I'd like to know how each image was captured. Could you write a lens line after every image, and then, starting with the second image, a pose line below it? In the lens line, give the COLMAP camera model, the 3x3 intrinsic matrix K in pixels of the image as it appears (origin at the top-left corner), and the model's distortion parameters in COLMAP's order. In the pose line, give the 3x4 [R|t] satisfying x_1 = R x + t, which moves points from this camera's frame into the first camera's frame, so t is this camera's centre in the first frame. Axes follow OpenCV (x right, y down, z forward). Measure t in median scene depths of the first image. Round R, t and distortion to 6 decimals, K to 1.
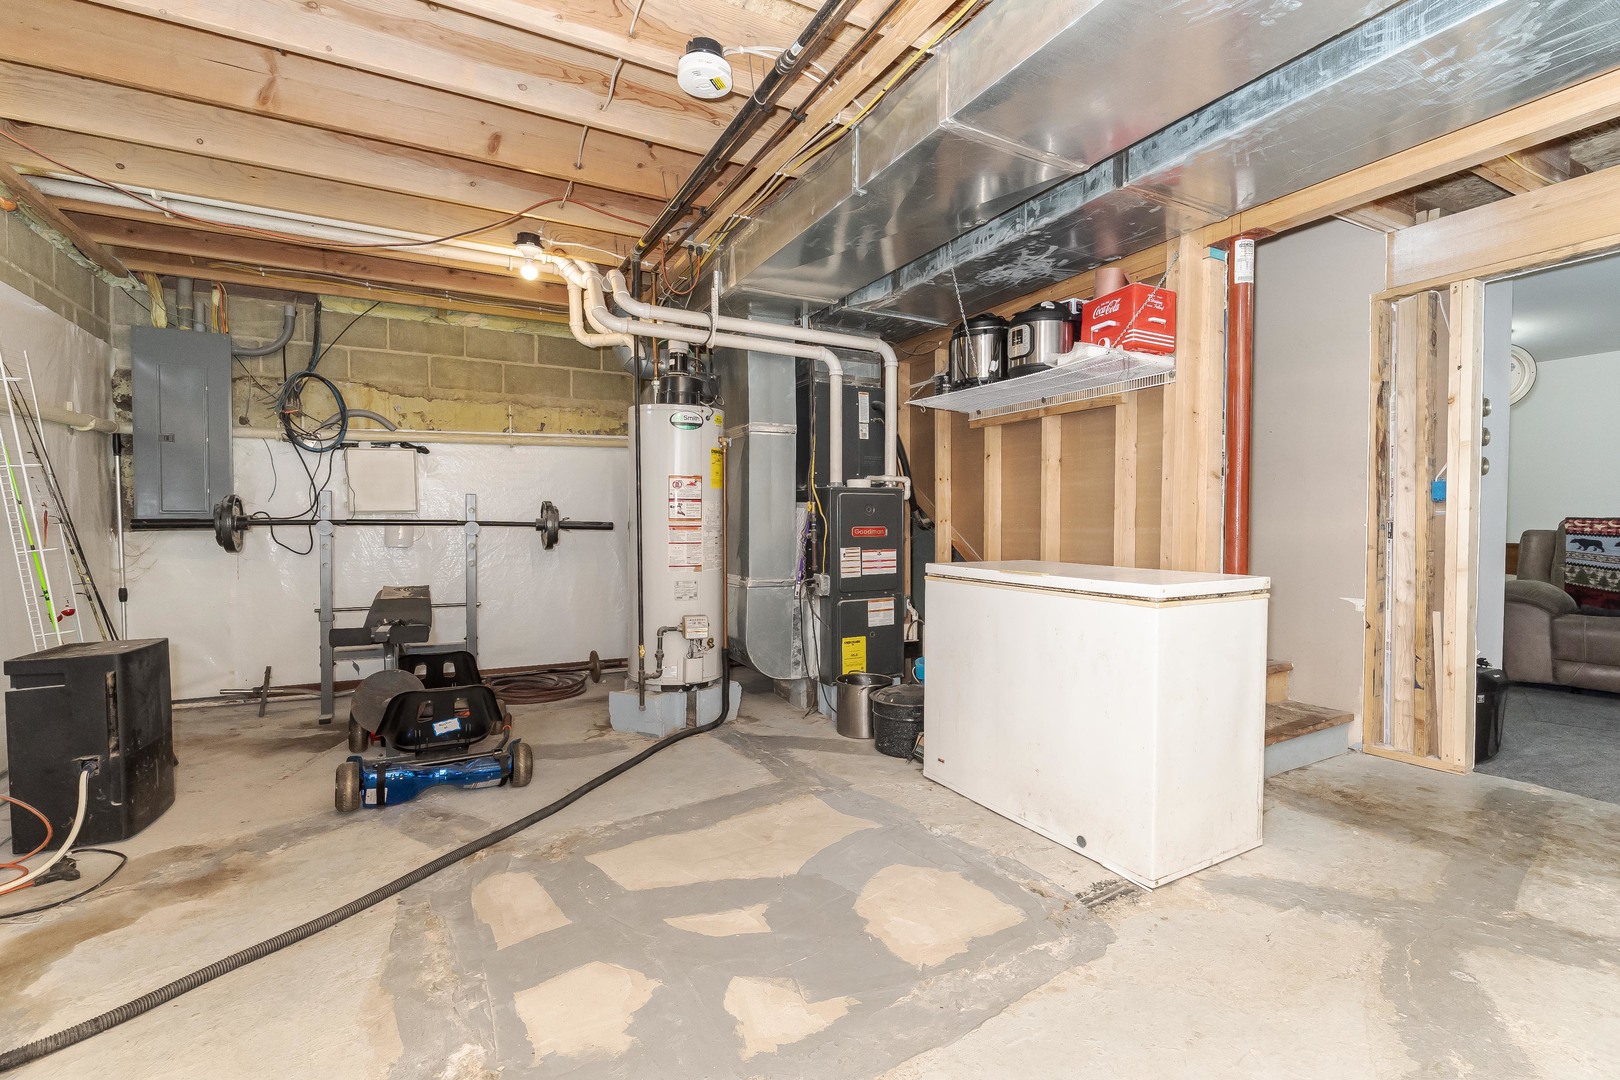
lens RADIAL K [[742.7, 0, 858.1], [0, 742.7, 539.4], [0, 0, 1]] dist [-0.000961, -0.000438]
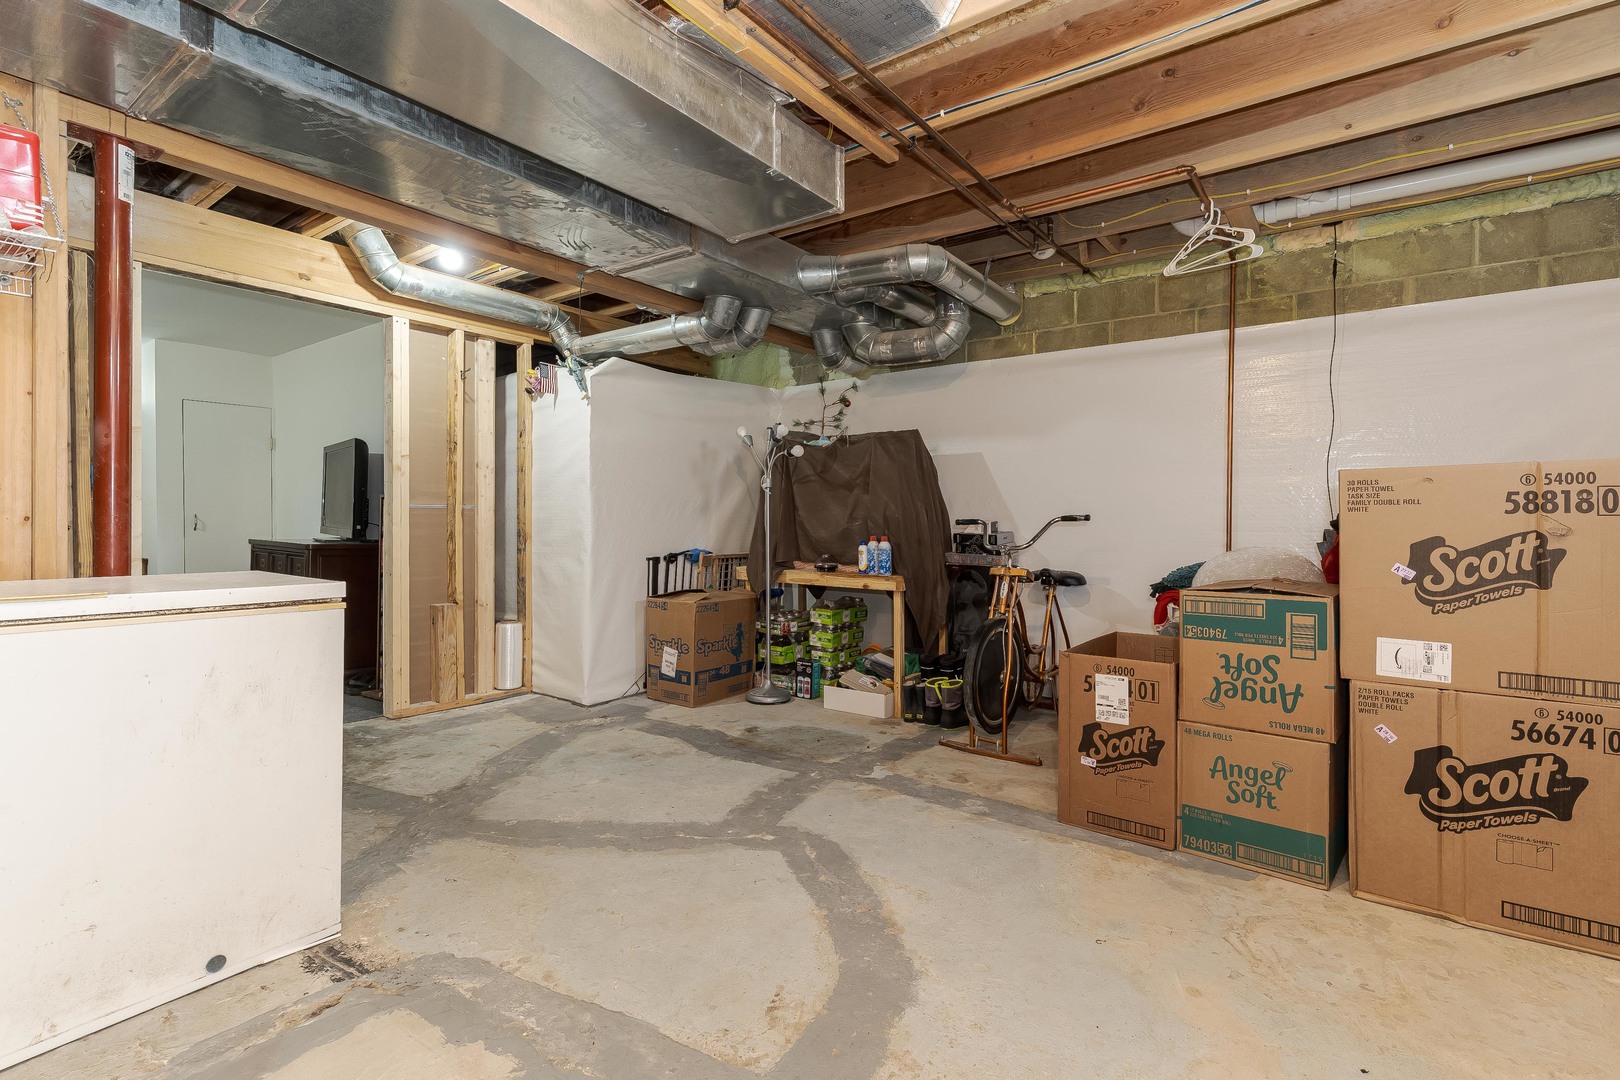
lens RADIAL K [[742.7, 0, 814.0], [0, 742.7, 527.7], [0, 0, 1]] dist [-0.000961, -0.000438]
pose [[-0.390728, -0.014363, 0.920394, -0.639072], [0.016851, 0.999599, 0.022753, -0.013050], [-0.920352, 0.024400, -0.390329, 0.849758]]
